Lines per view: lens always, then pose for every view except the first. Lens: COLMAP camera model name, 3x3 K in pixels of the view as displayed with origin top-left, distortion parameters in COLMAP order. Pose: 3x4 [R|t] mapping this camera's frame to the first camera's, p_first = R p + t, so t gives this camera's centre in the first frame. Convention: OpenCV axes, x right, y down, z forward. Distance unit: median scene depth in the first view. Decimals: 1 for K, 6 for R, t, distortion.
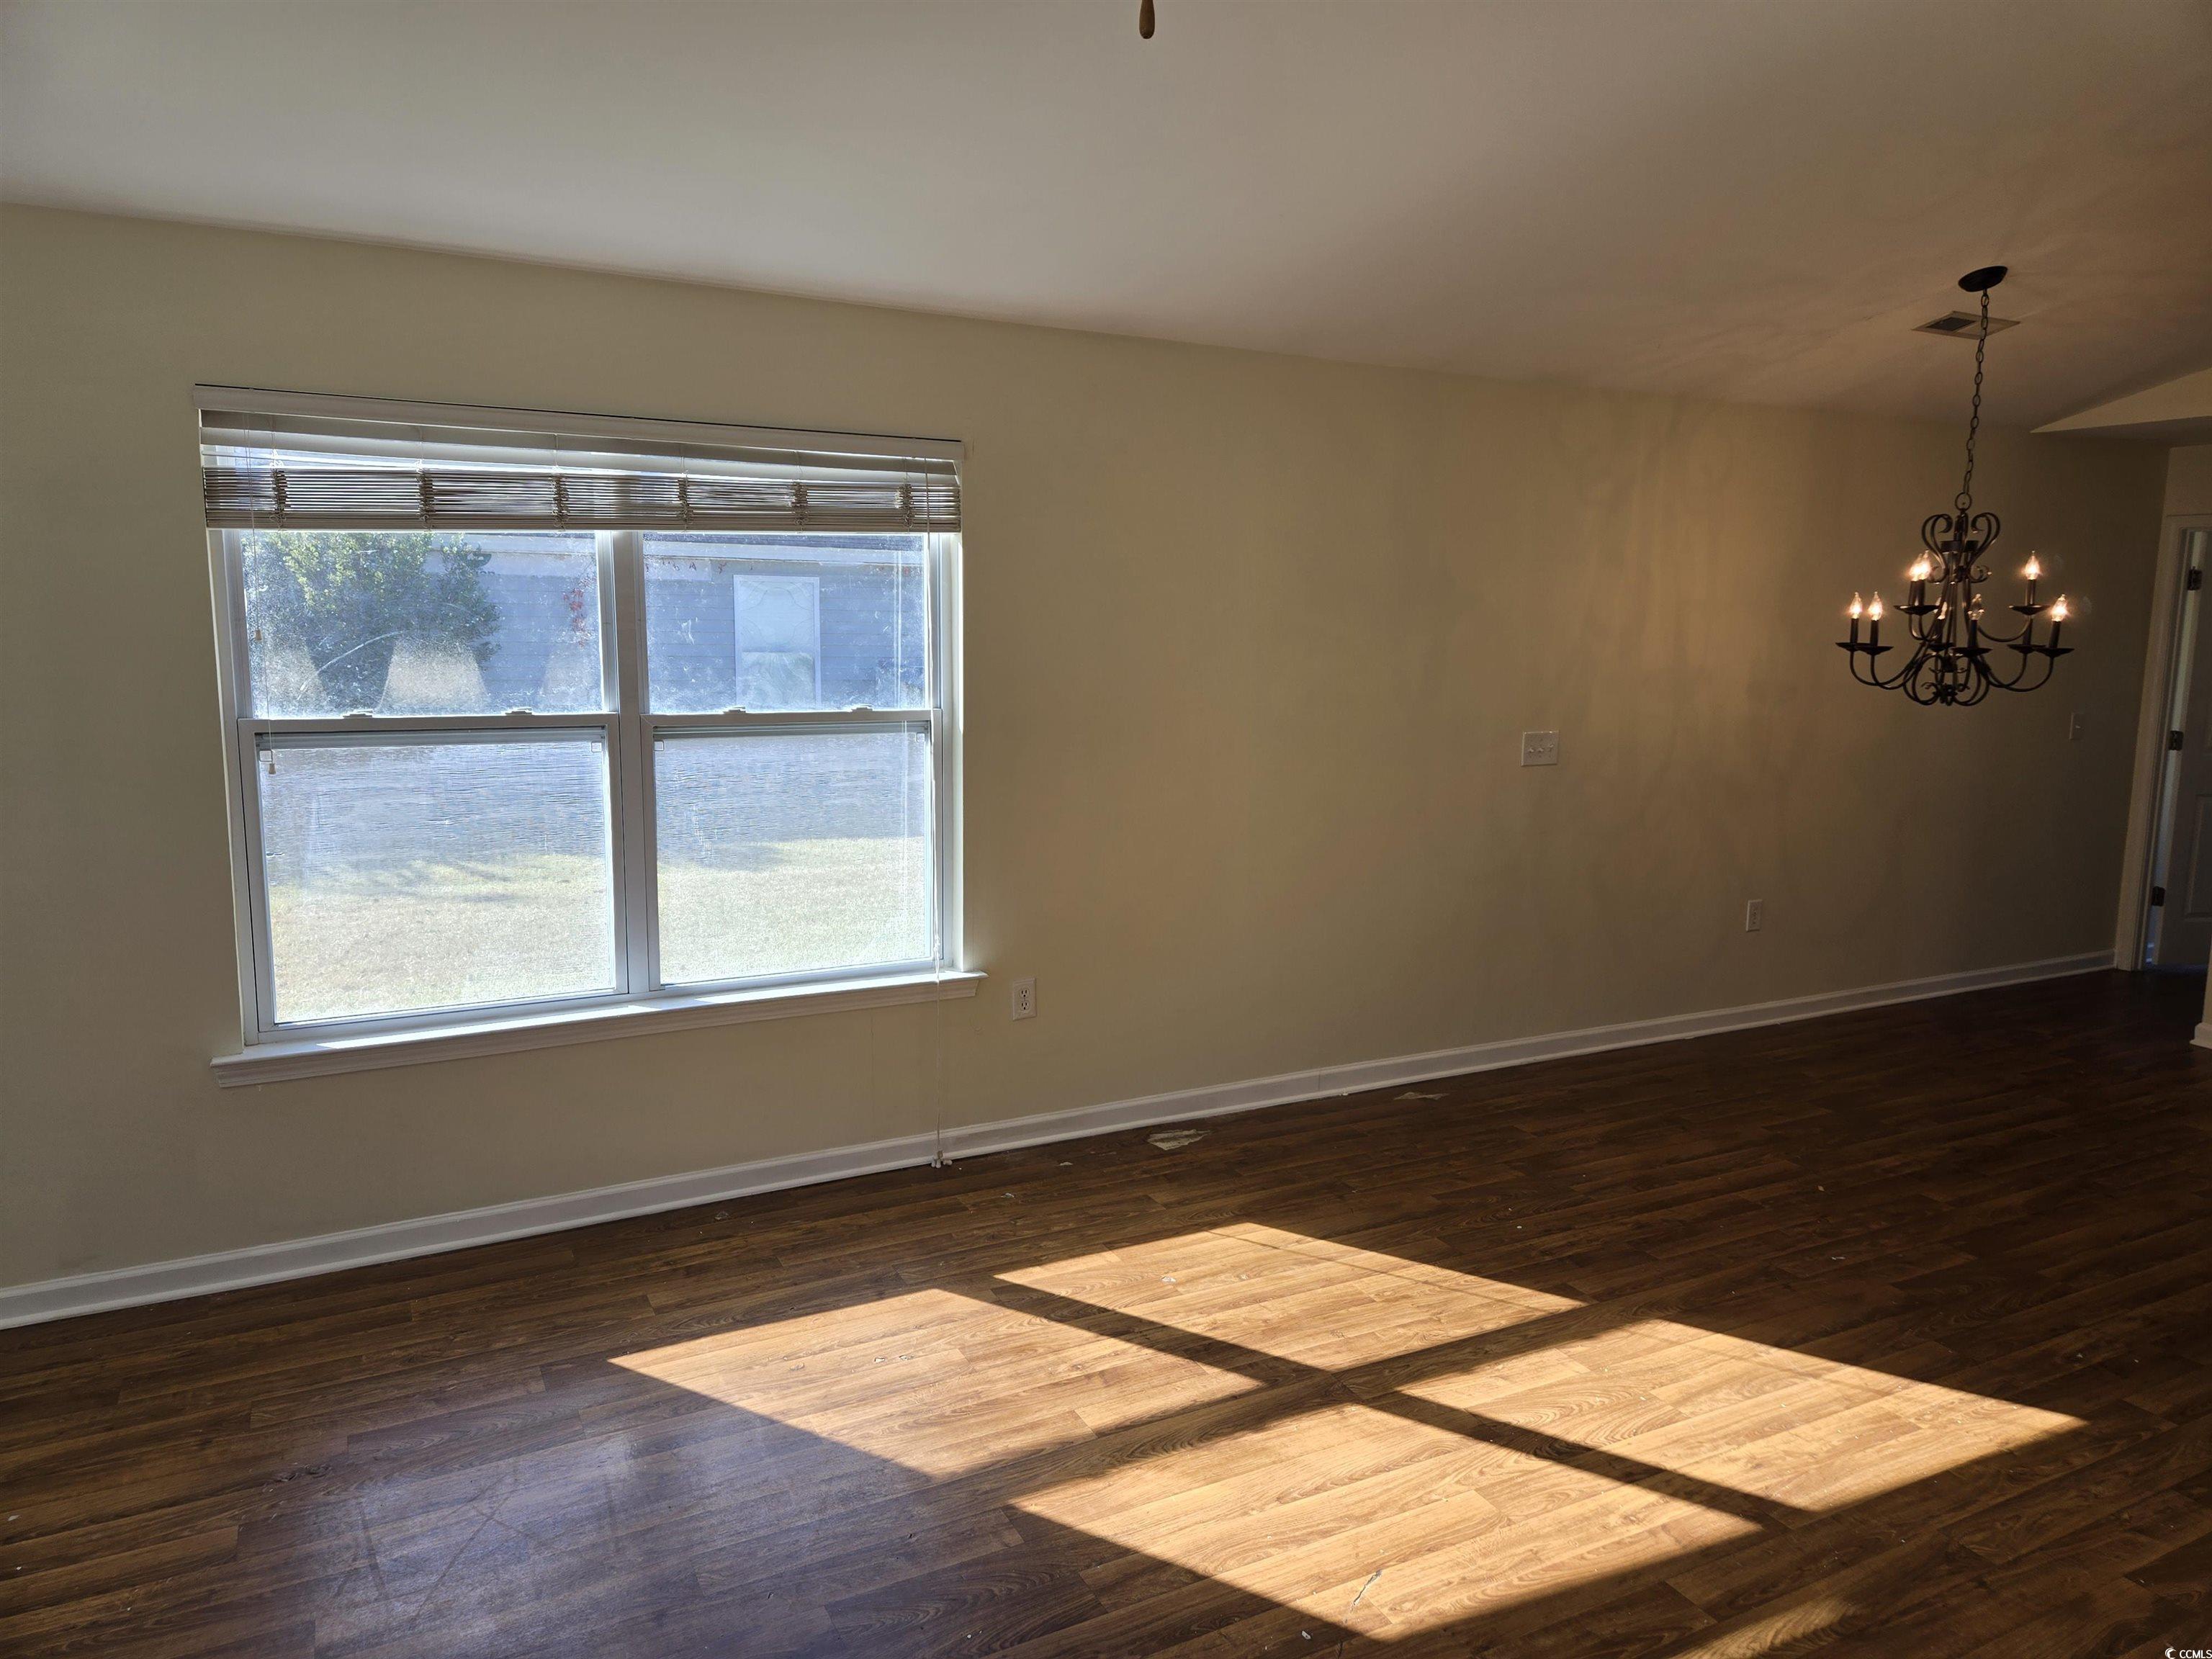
lens RADIAL K [[1469.3, 0, 1118.9], [0, 1469.3, 826.0], [0, 0, 1]] dist [0.074204, -0.059354]
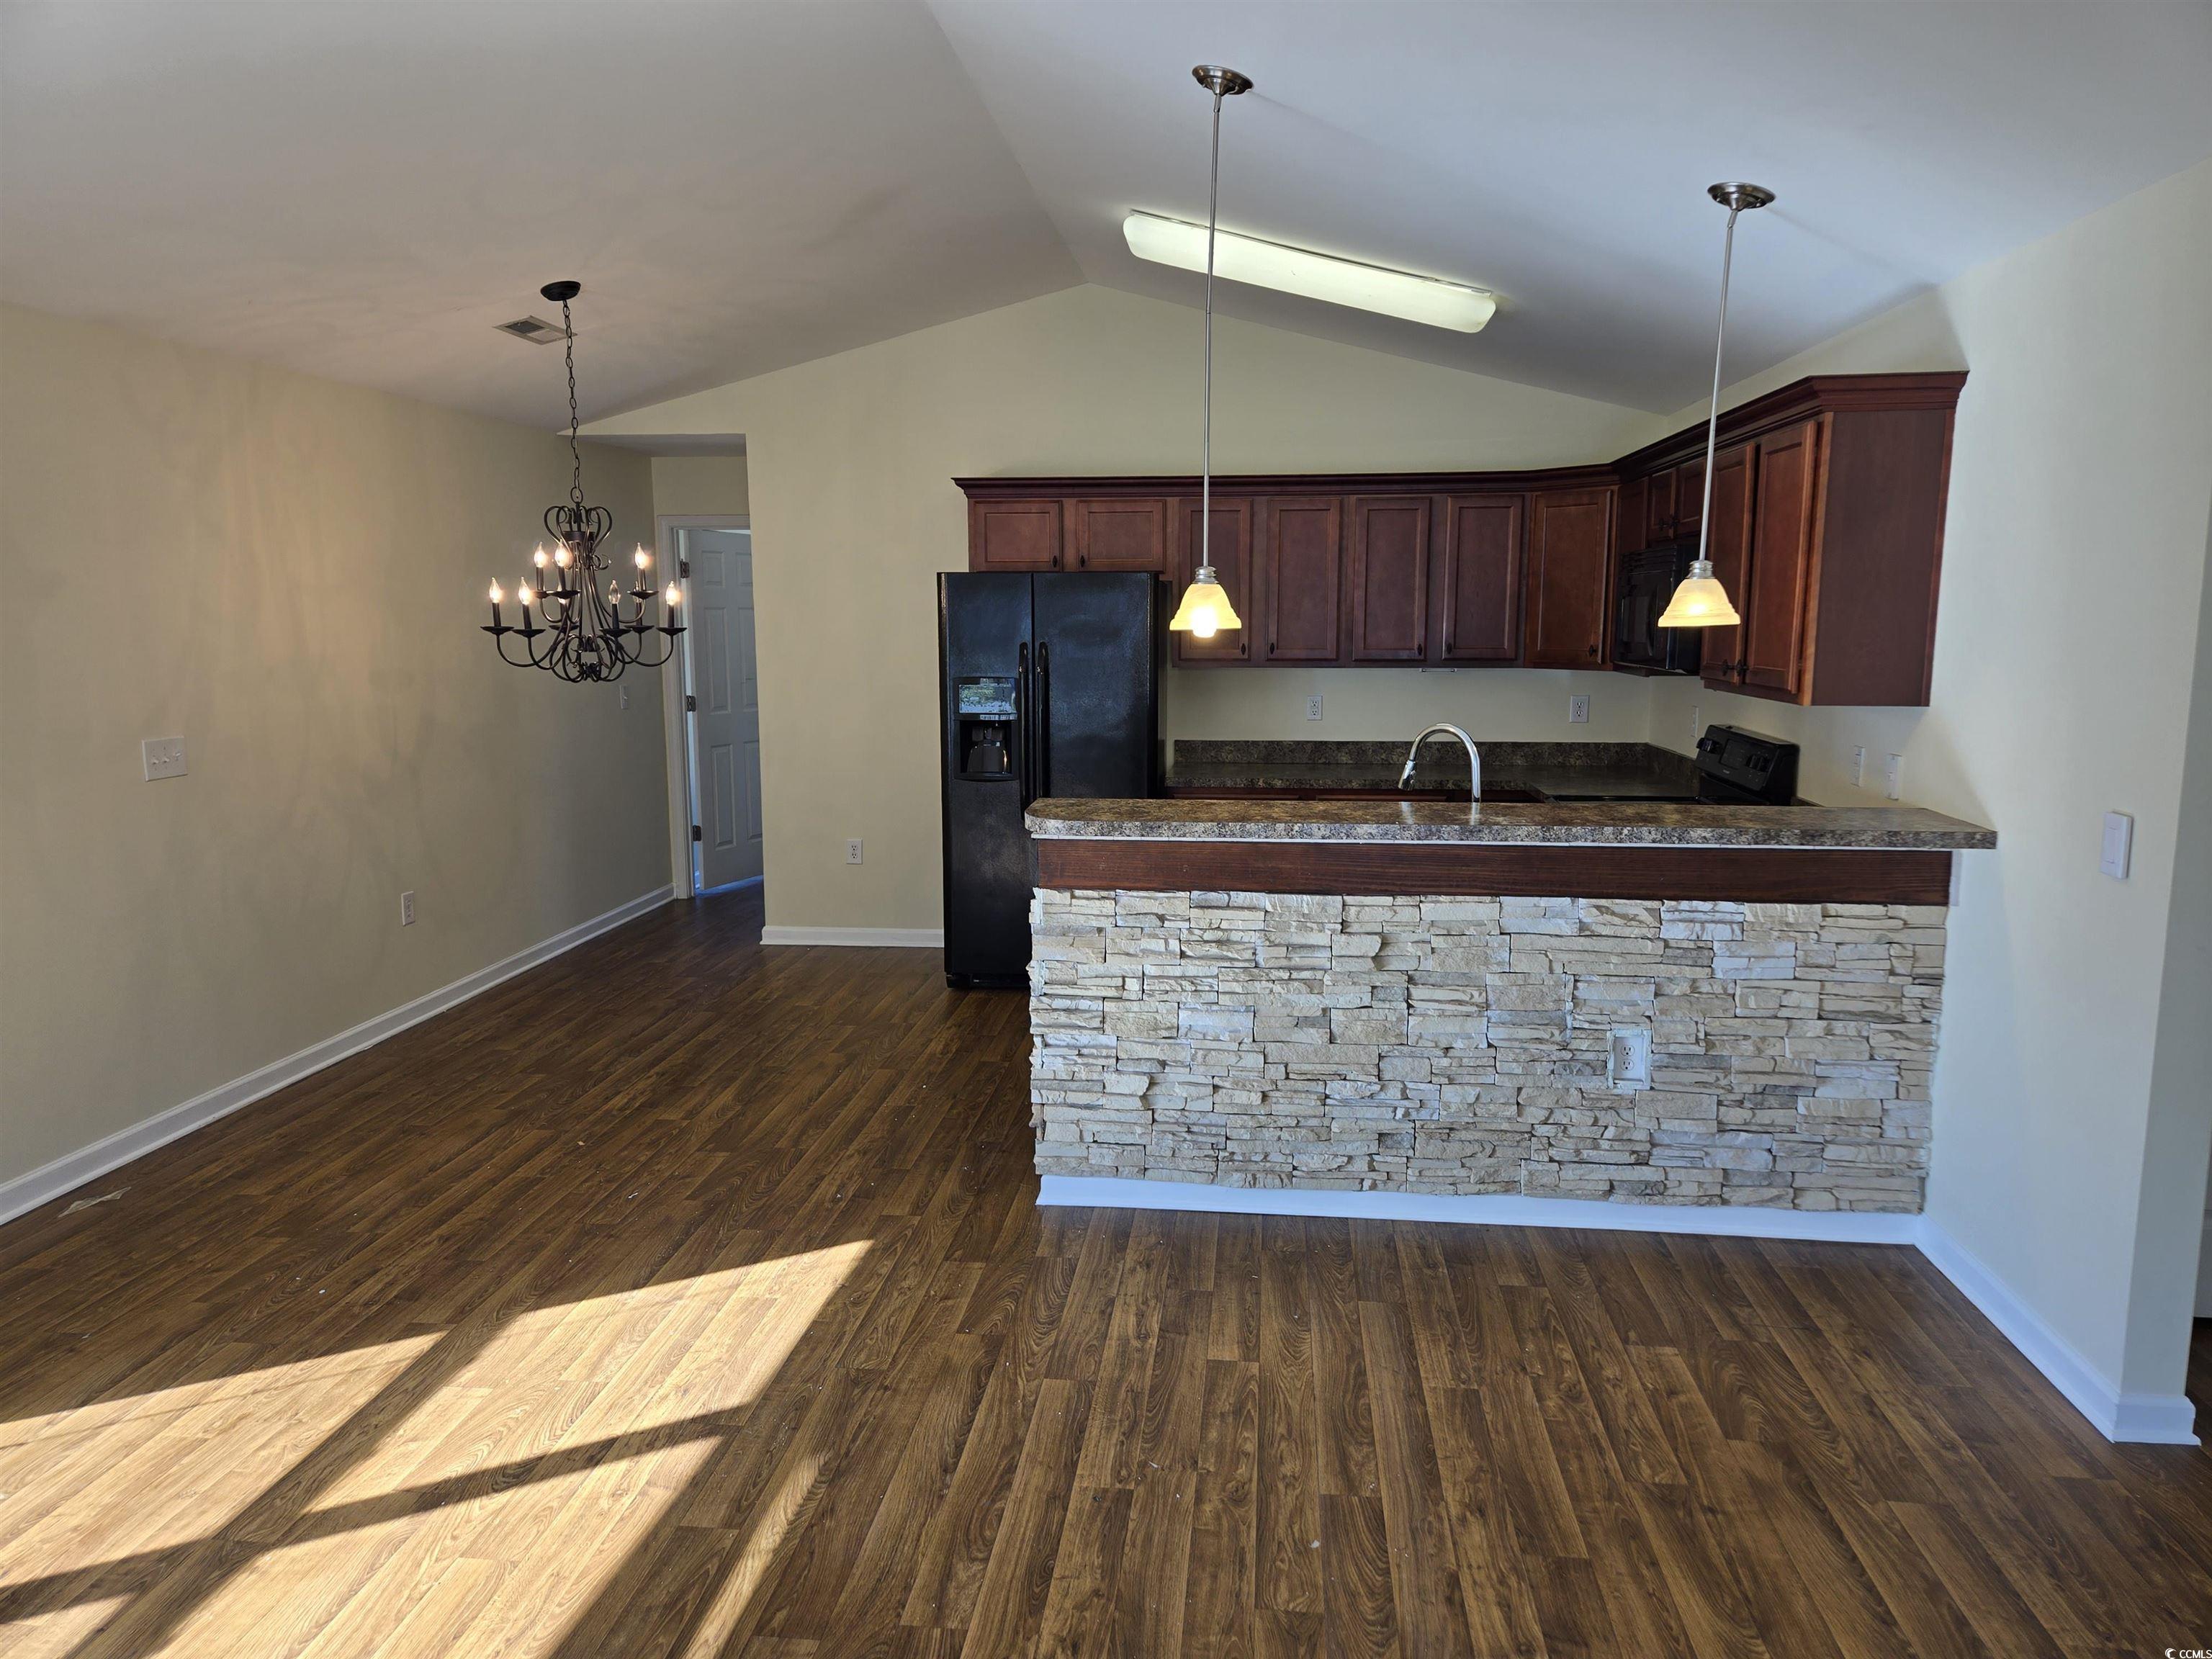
lens RADIAL K [[1469.3, 0, 1124.1], [0, 1469.3, 831.1], [0, 0, 1]] dist [0.074204, -0.059354]
pose [[0.555389, -0.142235, 0.819336, -0.189942], [0.131475, 0.987891, 0.082375, -0.015240], [-0.821132, 0.061972, 0.567364, 0.094219]]
